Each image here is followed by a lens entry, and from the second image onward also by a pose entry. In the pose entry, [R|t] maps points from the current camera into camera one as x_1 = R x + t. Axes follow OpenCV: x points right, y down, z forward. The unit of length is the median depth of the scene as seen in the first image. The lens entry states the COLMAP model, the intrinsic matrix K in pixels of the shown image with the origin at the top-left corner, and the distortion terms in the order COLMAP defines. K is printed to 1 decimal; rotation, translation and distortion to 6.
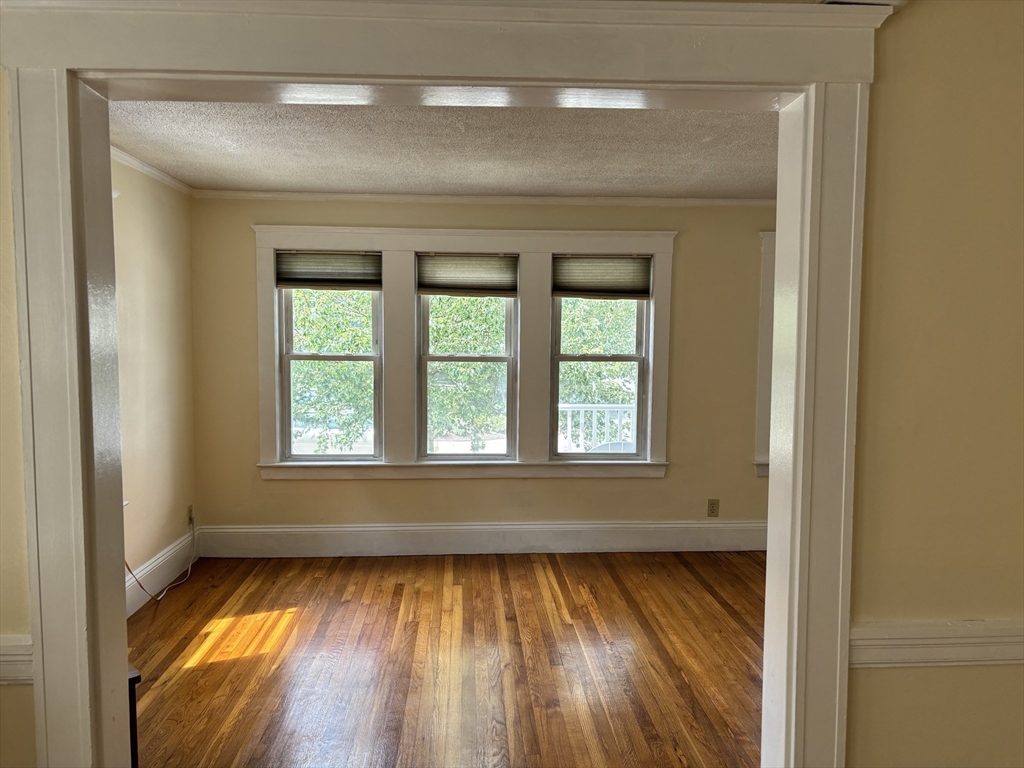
lens RADIAL K [[782.3, 0, 498.0], [0, 782.3, 388.3], [0, 0, 1]] dist [0.056339, -0.063232]
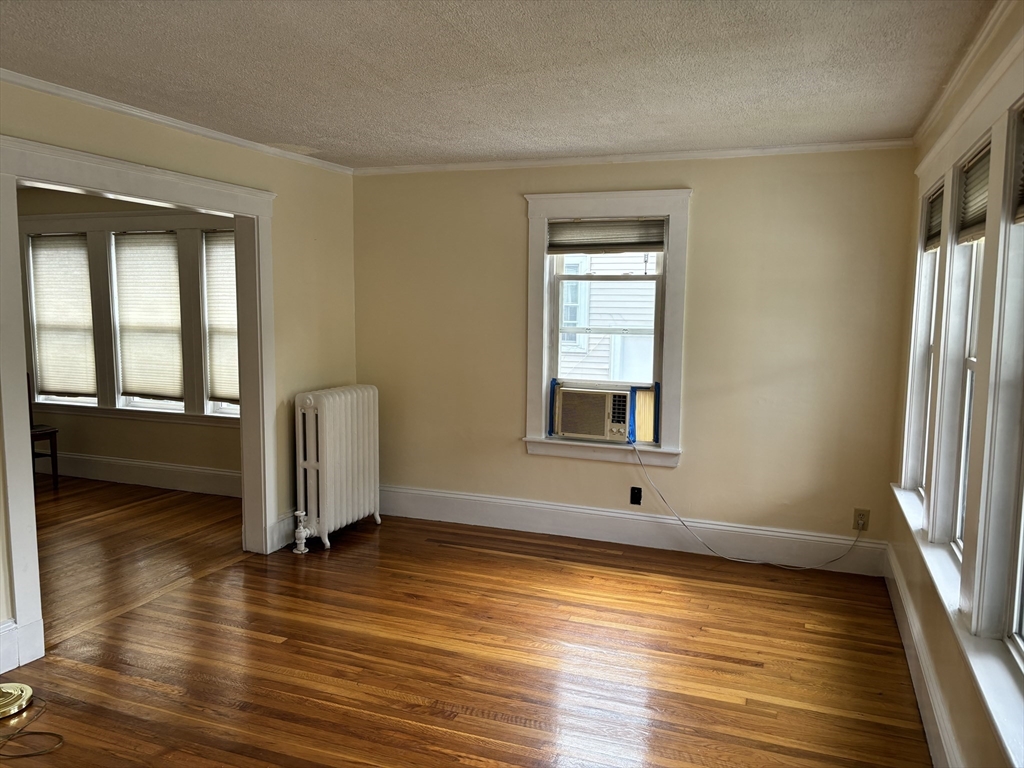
lens RADIAL K [[782.3, 0, 498.0], [0, 782.3, 388.3], [0, 0, 1]] dist [0.056339, -0.063232]
pose [[-0.418910, 0.085720, -0.903973, 0.597434], [-0.089213, 0.986832, 0.134920, -0.065606], [0.903635, 0.137165, -0.405746, 1.072979]]
